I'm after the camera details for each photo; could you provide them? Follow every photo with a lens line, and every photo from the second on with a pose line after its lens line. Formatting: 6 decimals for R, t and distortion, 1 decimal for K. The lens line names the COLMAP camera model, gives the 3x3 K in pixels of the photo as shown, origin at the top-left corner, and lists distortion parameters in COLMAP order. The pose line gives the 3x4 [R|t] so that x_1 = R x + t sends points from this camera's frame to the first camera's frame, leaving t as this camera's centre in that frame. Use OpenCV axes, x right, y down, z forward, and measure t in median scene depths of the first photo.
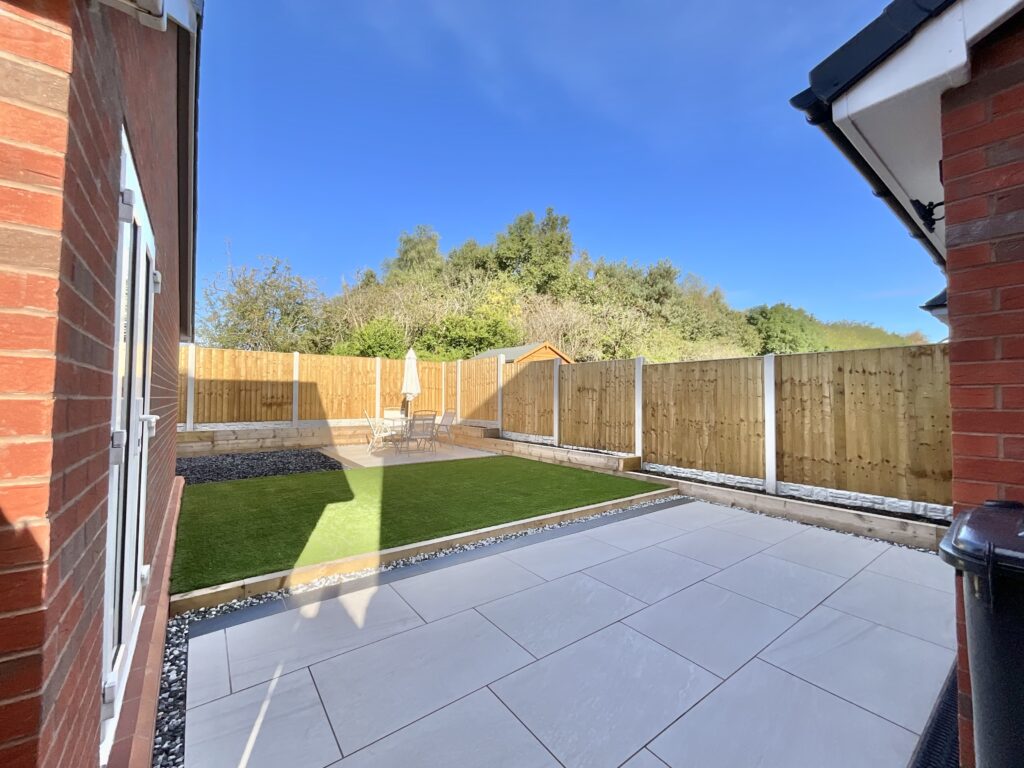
lens RADIAL K [[417.4, 0, 513.7], [0, 417.4, 384.4], [0, 0, 1]] dist [-0.001120, 0.000944]
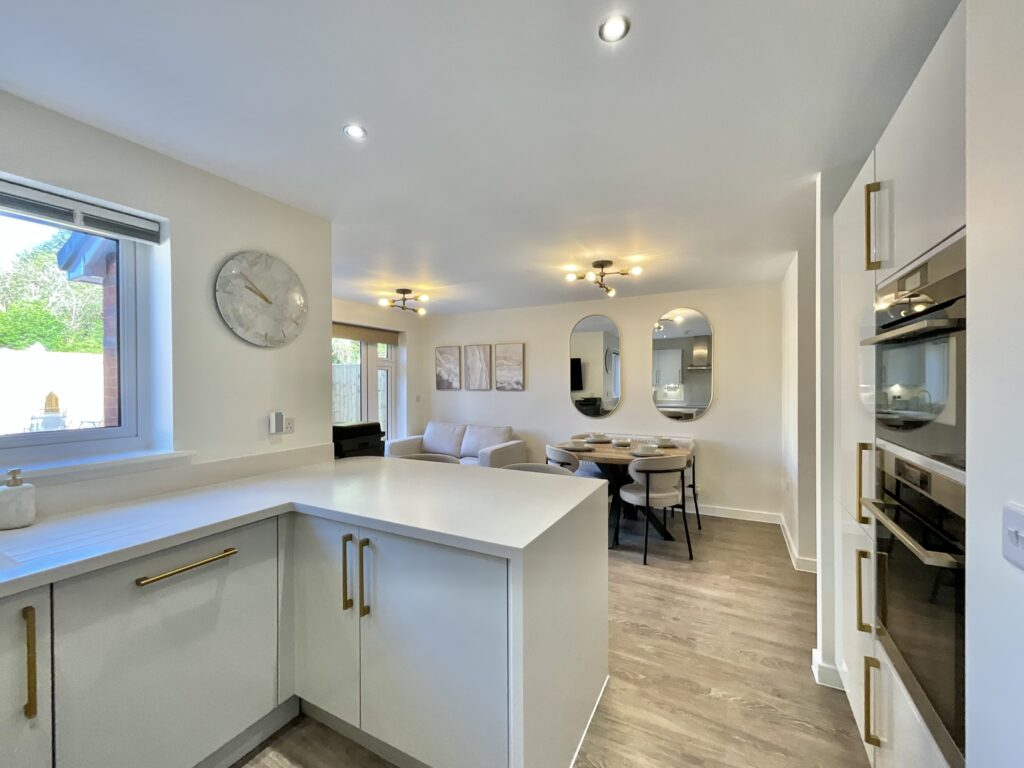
lens RADIAL K [[418.4, 0, 514.0], [0, 418.4, 384.9], [0, 0, 1]] dist [-0.000995, 0.000091]
pose [[0.903638, -0.013811, 0.428073, 0.315727], [-0.004351, 0.999132, 0.041419, -0.034607], [-0.428274, -0.039290, 0.902794, -0.309717]]
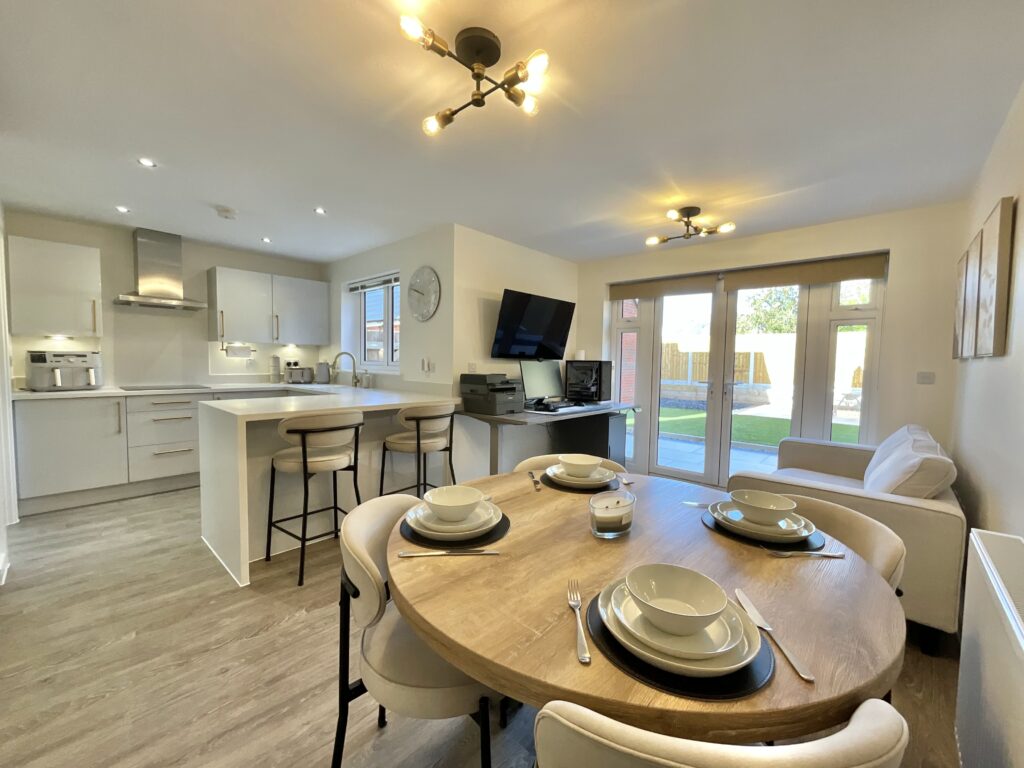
lens RADIAL K [[417.4, 0, 513.7], [0, 417.4, 384.4], [0, 0, 1]] dist [-0.001120, 0.000944]
pose [[0.181339, 0.053630, -0.981957, 0.714473], [0.019196, 0.998129, 0.058058, -0.005414], [0.983233, -0.029378, 0.179971, -0.024059]]
